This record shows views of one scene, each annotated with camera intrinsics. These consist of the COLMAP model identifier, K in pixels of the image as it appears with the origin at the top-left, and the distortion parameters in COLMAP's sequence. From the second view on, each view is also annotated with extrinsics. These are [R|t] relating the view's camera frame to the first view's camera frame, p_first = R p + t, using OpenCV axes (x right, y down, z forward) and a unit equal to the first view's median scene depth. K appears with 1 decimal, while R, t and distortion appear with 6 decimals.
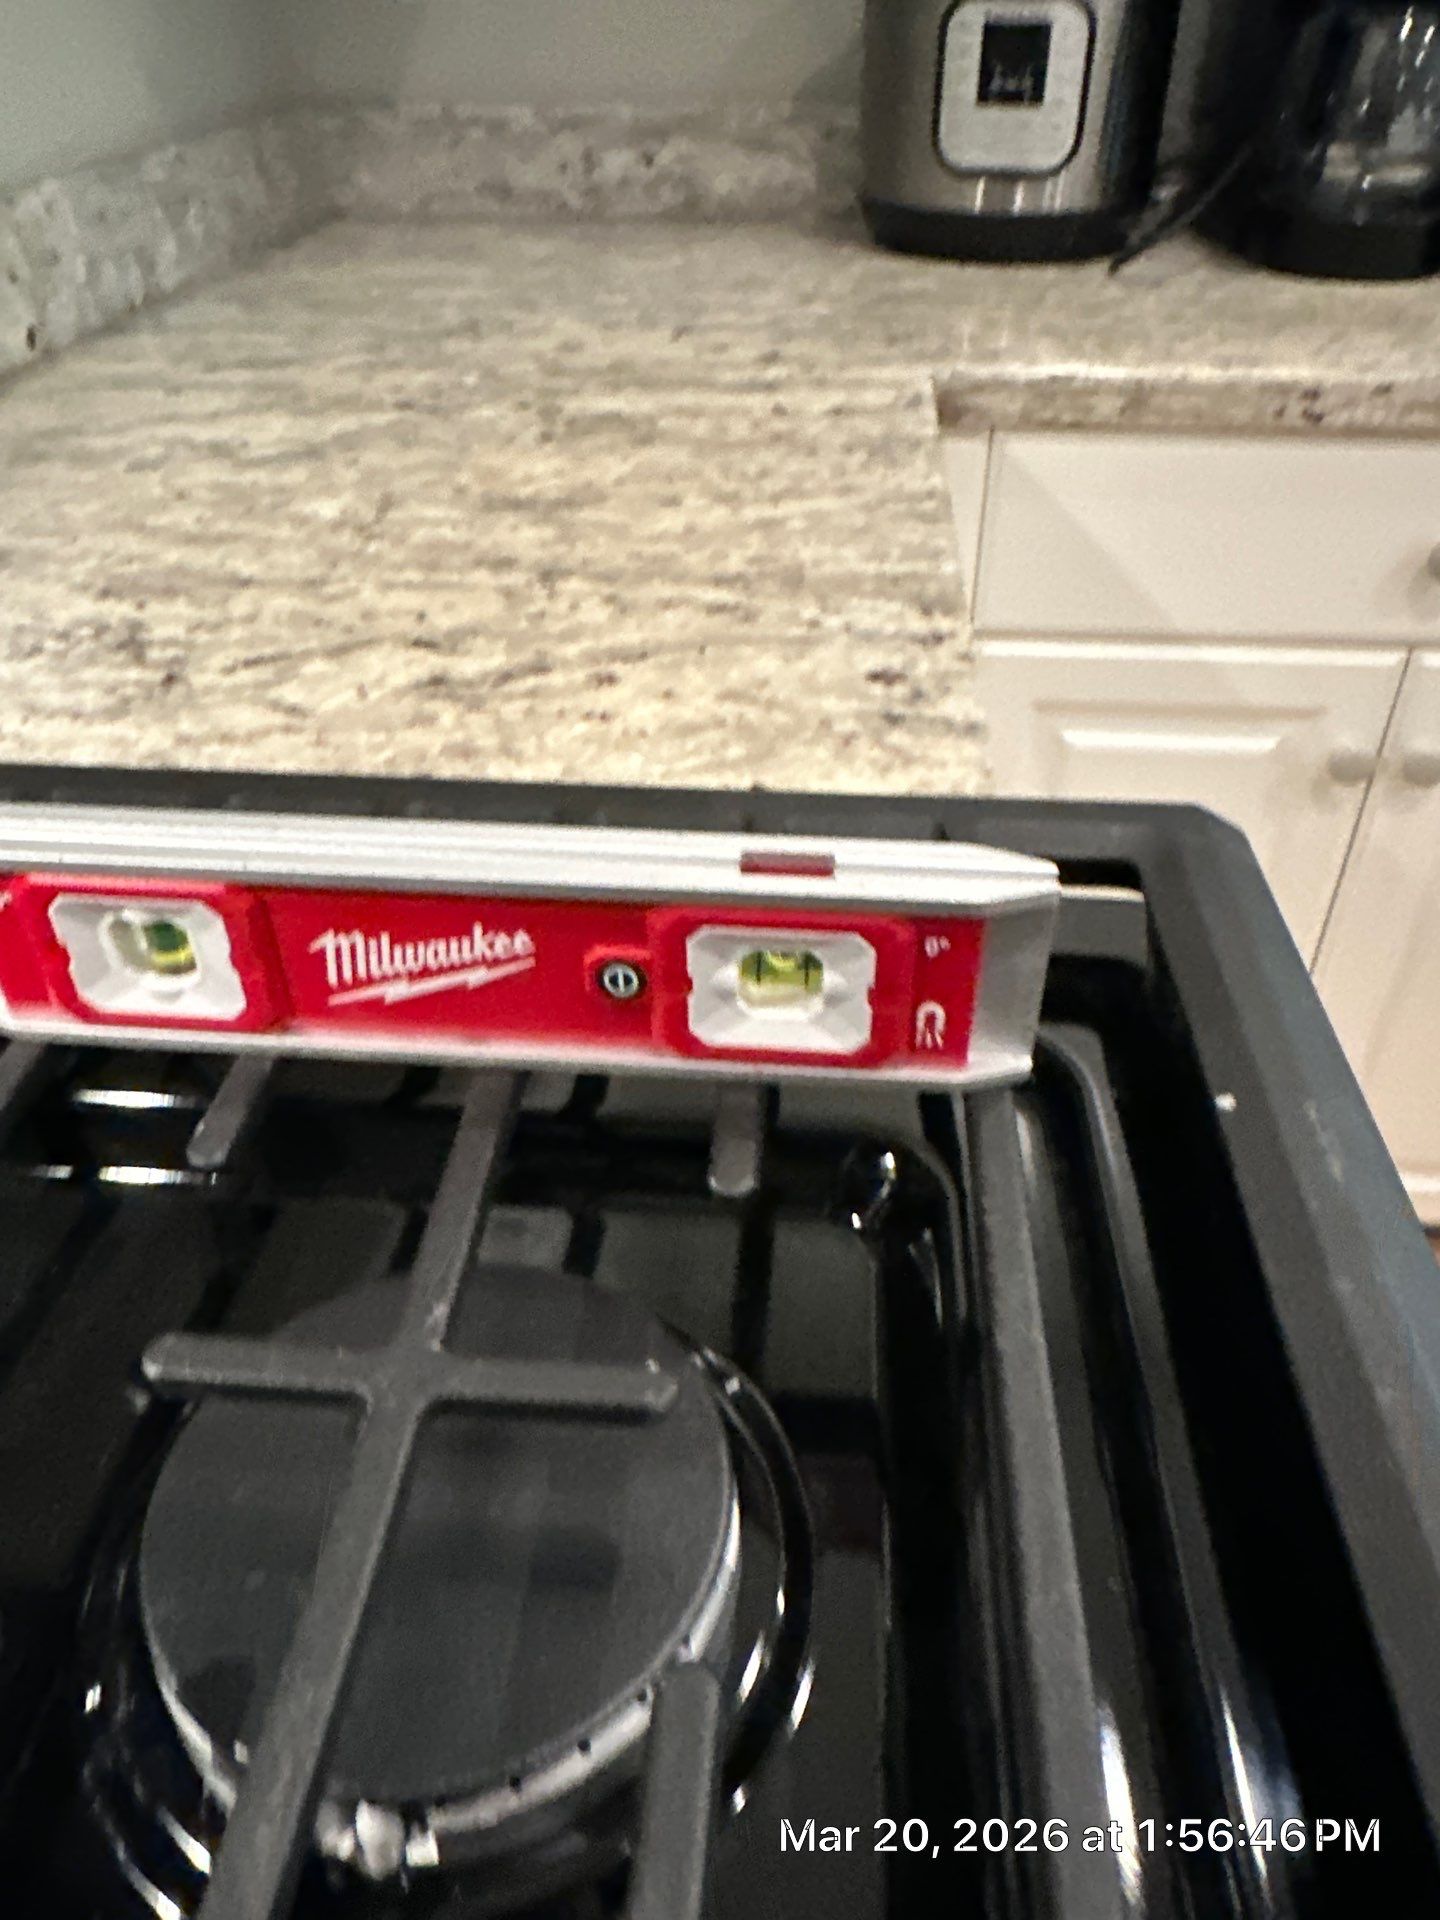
lens RADIAL K [[1353.7, 0, 720.0], [0, 1353.7, 960.0], [0, 0, 1]] dist [0.001776, 0.001100]
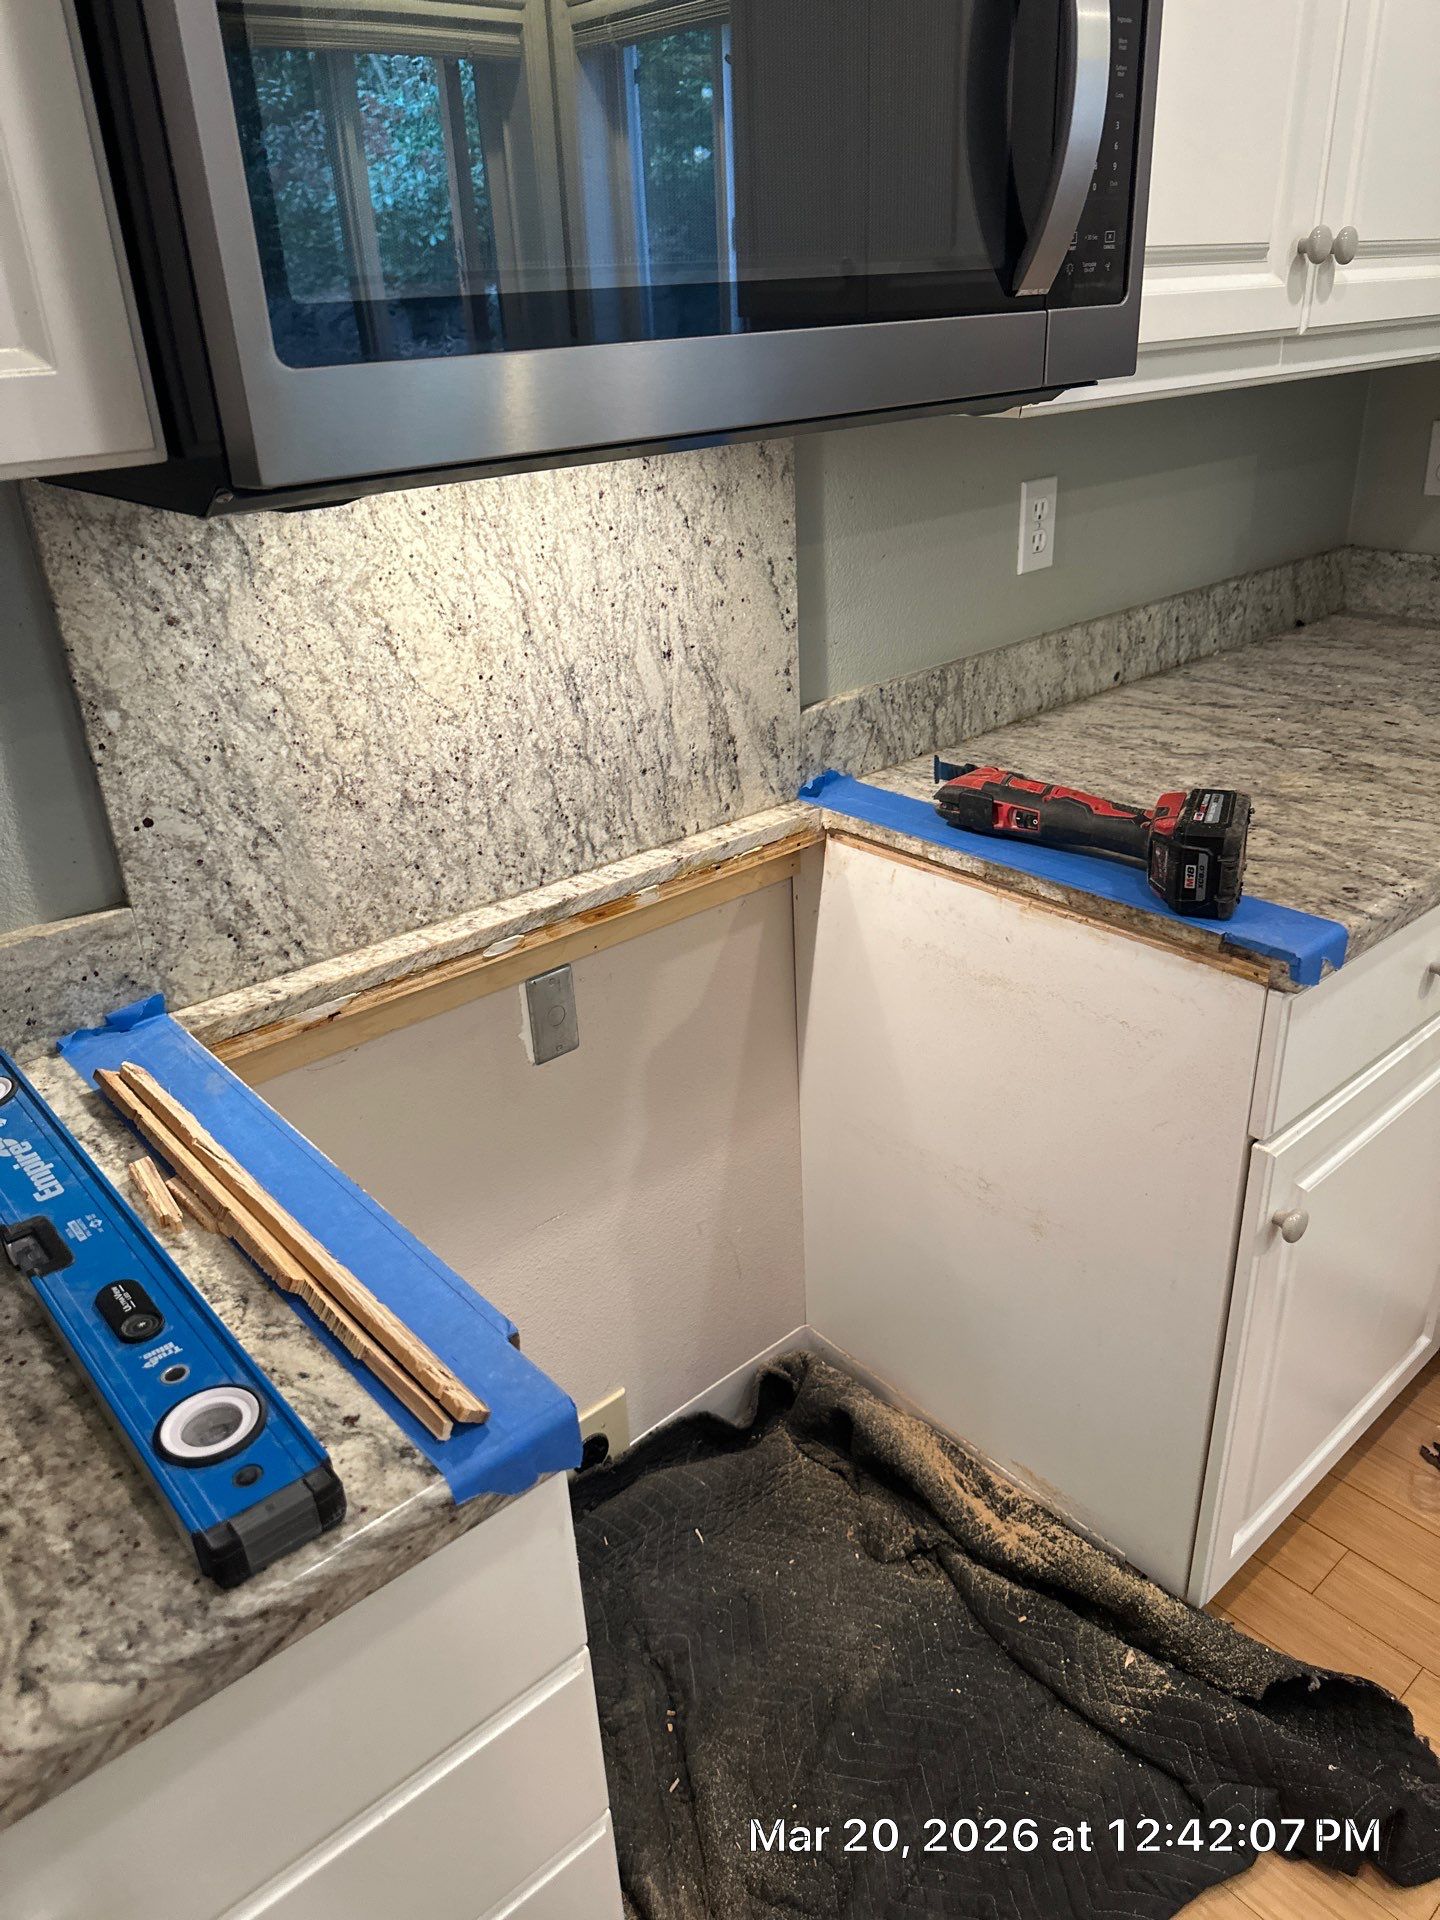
lens RADIAL K [[1388.9, 0, 733.5], [0, 1388.9, 958.5], [0, 0, 1]] dist [0.123620, -0.263788]
pose [[0.724449, 0.275458, -0.631899, 0.781040], [-0.381413, 0.923757, -0.034591, 0.337420], [0.574193, 0.266074, 0.774278, -1.268344]]
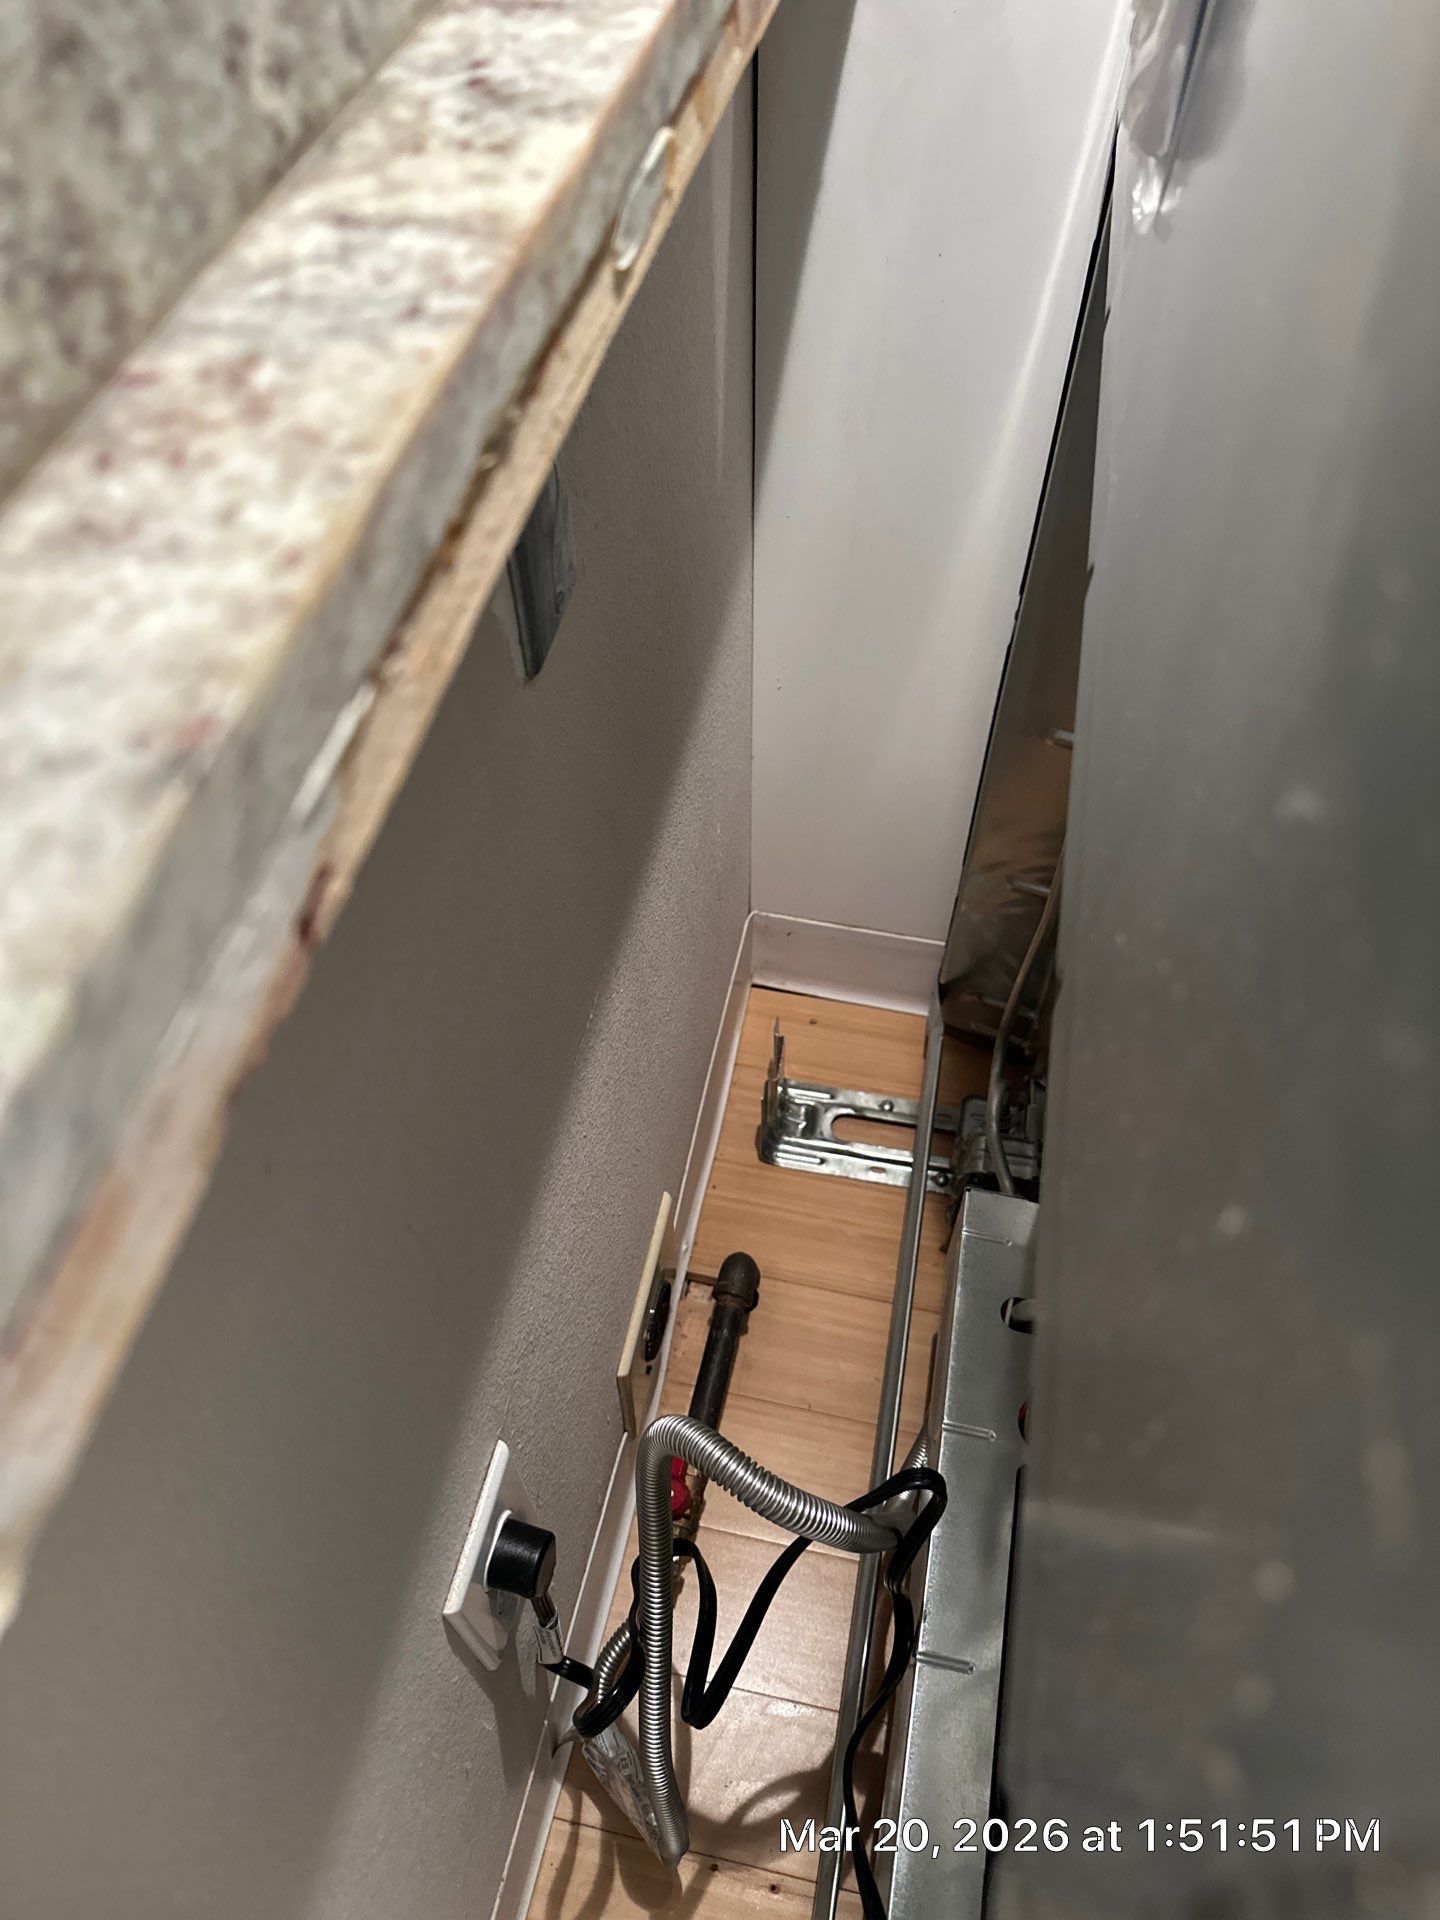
lens RADIAL K [[1353.7, 0, 720.0], [0, 1353.7, 960.0], [0, 0, 1]] dist [0.001776, 0.001100]
pose [[0.993352, 0.092595, -0.068389, -0.743911], [-0.069484, 0.955980, 0.285088, 0.484512], [0.091776, -0.278441, 0.956059, -0.299612]]
